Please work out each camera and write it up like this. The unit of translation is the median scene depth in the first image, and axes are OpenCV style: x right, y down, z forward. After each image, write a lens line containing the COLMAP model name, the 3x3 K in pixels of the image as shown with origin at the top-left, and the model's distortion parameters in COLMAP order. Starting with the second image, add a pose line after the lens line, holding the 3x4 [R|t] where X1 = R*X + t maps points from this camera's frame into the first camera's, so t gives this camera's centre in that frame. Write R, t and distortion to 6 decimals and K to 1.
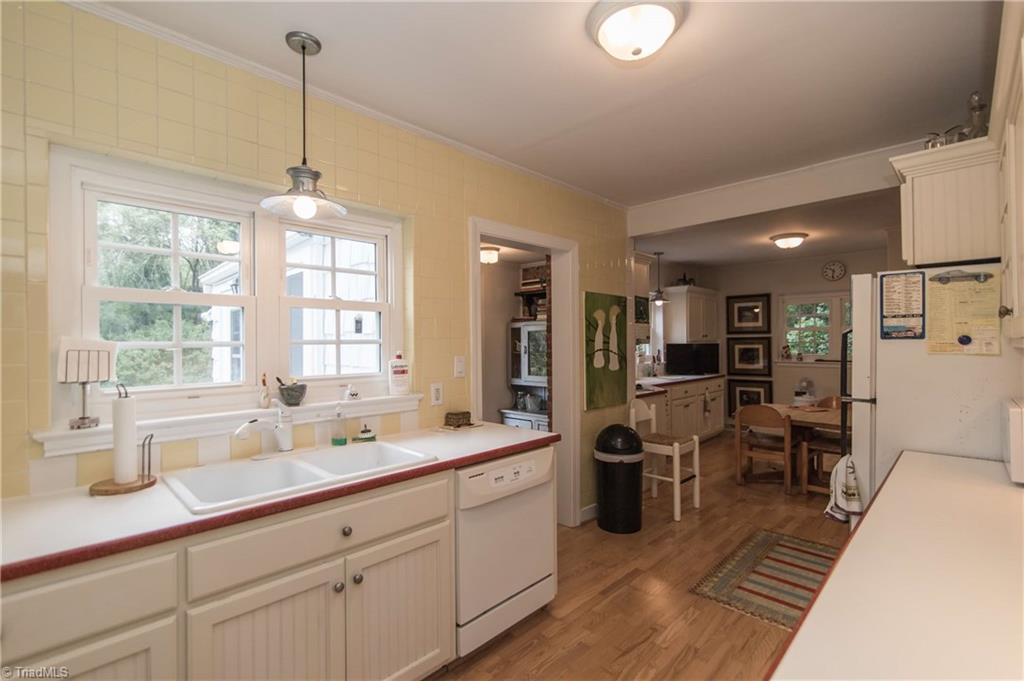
lens RADIAL K [[464.1, 0, 512.0], [0, 464.1, 340.5], [0, 0, 1]] dist [-0.001938, -0.000334]
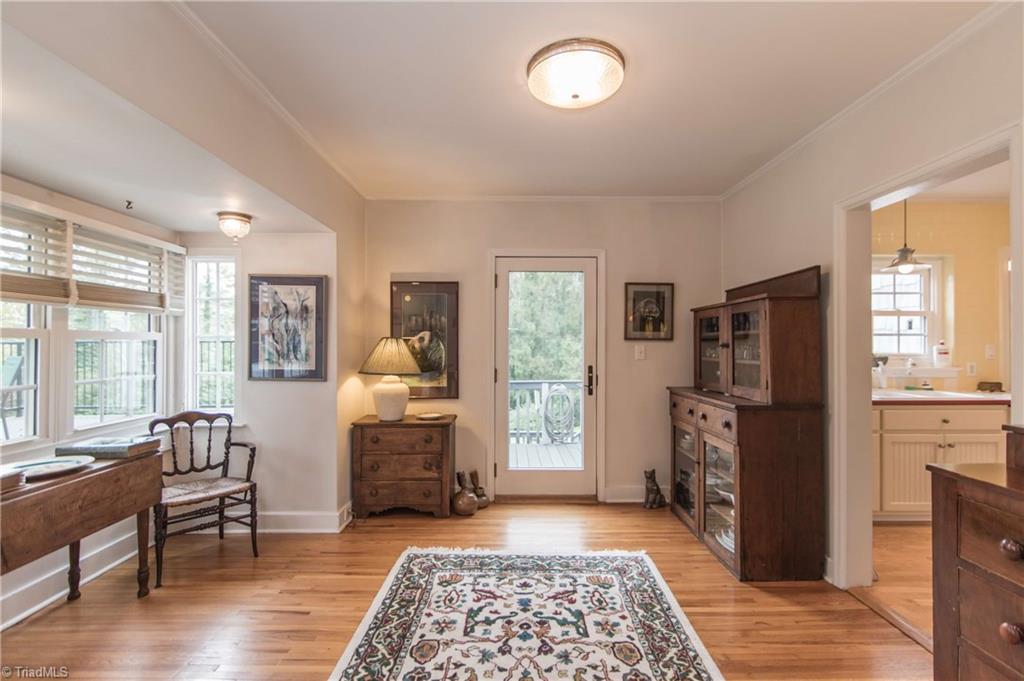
lens RADIAL K [[464.1, 0, 512.0], [0, 464.1, 340.5], [0, 0, 1]] dist [-0.001938, -0.000334]
pose [[0.707517, 0.007264, -0.706659, -0.164628], [-0.004990, 0.999974, 0.005283, 0.022700], [0.706678, -0.000212, 0.707535, -1.215457]]
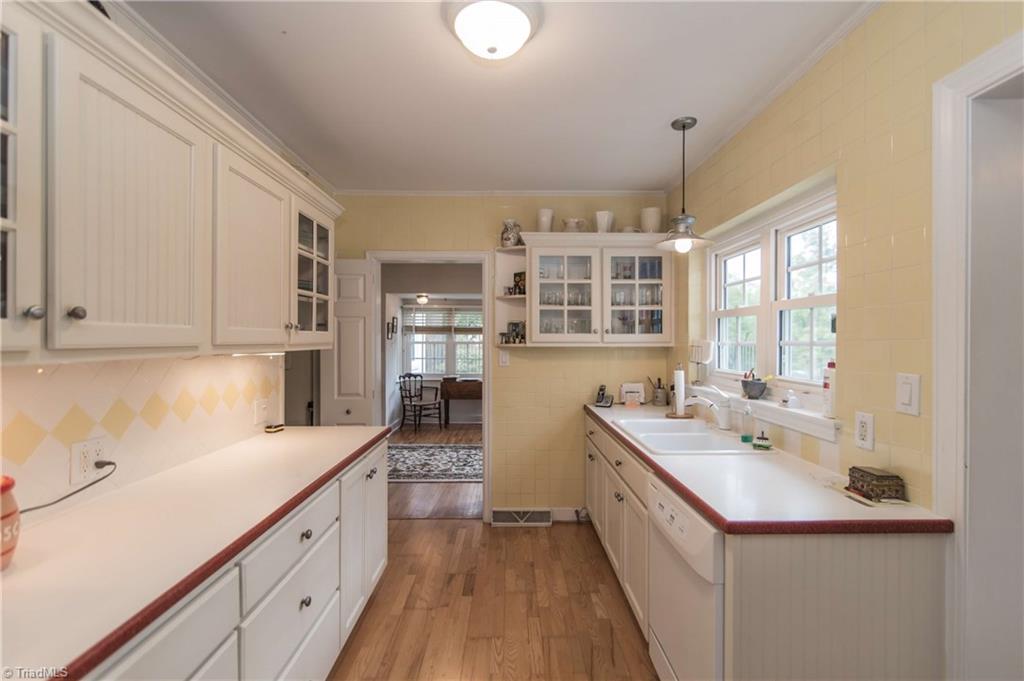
lens RADIAL K [[464.1, 0, 512.0], [0, 464.1, 340.5], [0, 0, 1]] dist [-0.001938, -0.000334]
pose [[-0.554925, -0.004886, -0.831886, 0.646635], [0.001489, 0.999975, -0.006866, -0.000099], [0.831899, -0.005049, -0.554904, 1.009002]]
